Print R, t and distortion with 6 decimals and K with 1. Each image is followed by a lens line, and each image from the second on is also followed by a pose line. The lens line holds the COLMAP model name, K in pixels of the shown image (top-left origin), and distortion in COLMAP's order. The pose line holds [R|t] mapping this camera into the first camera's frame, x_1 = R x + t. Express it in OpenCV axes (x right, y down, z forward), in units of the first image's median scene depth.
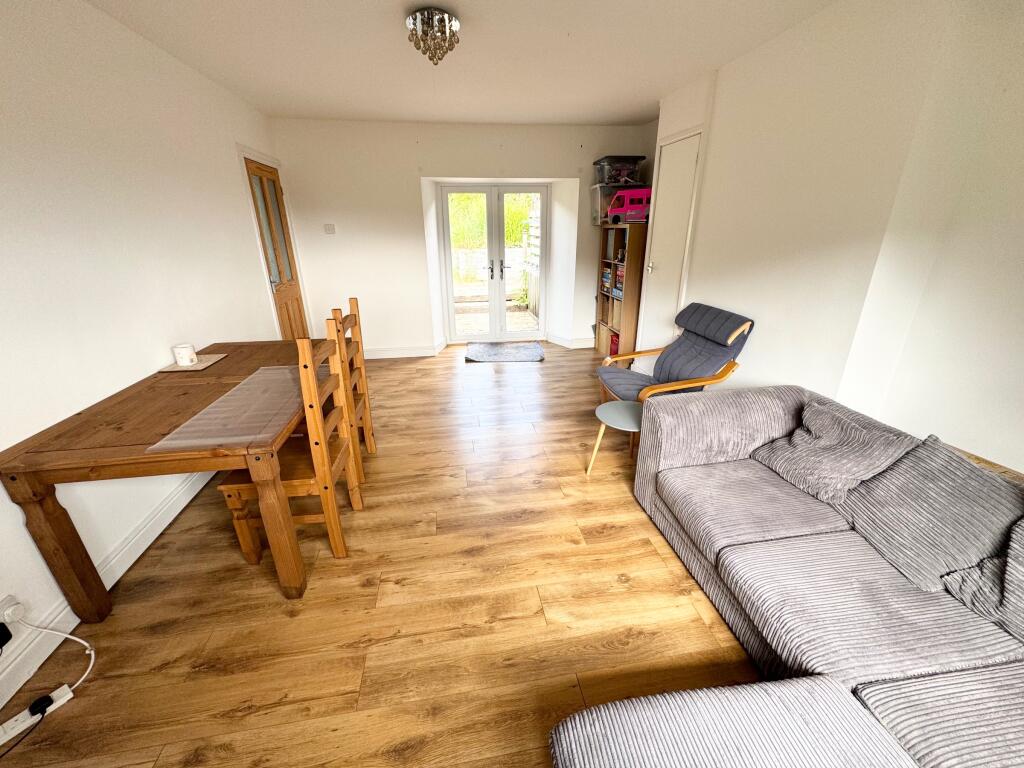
lens RADIAL K [[408.1, 0, 502.2], [0, 408.1, 386.0], [0, 0, 1]] dist [-0.000019, 0.000015]
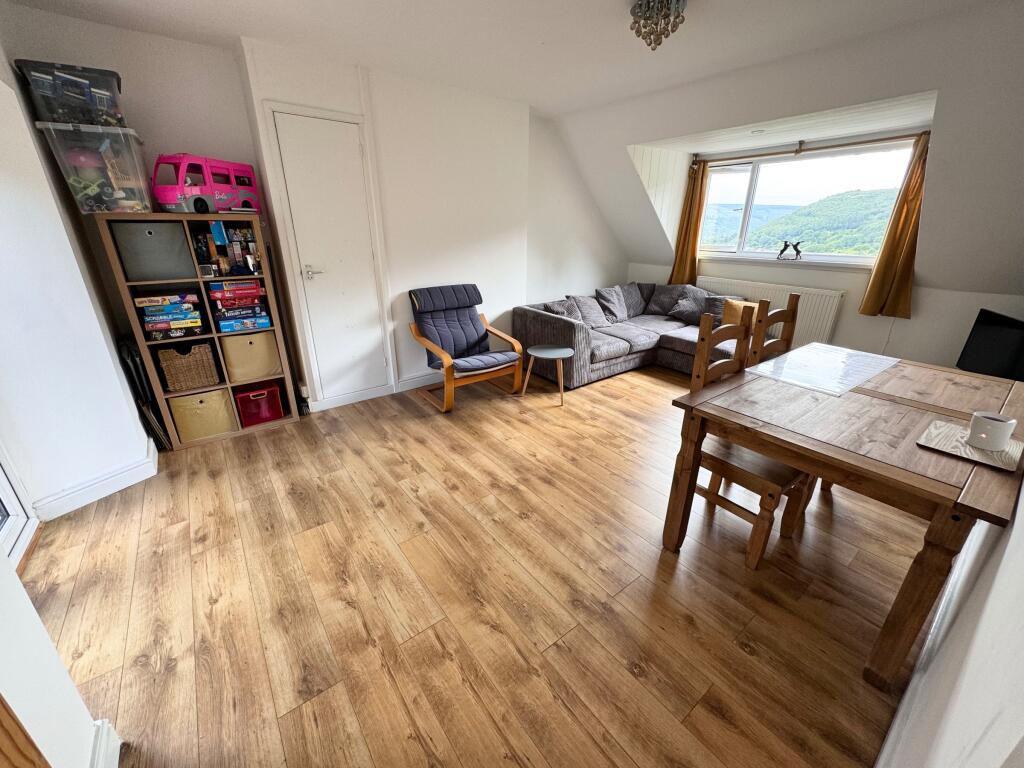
lens RADIAL K [[408.1, 0, 503.9], [0, 408.1, 382.0], [0, 0, 1]] dist [-0.000019, 0.000015]
pose [[-0.475931, -0.311151, 0.822602, -0.543556], [0.318311, 0.810974, 0.490917, -0.396057], [-0.819858, 0.495486, -0.286924, 1.031976]]
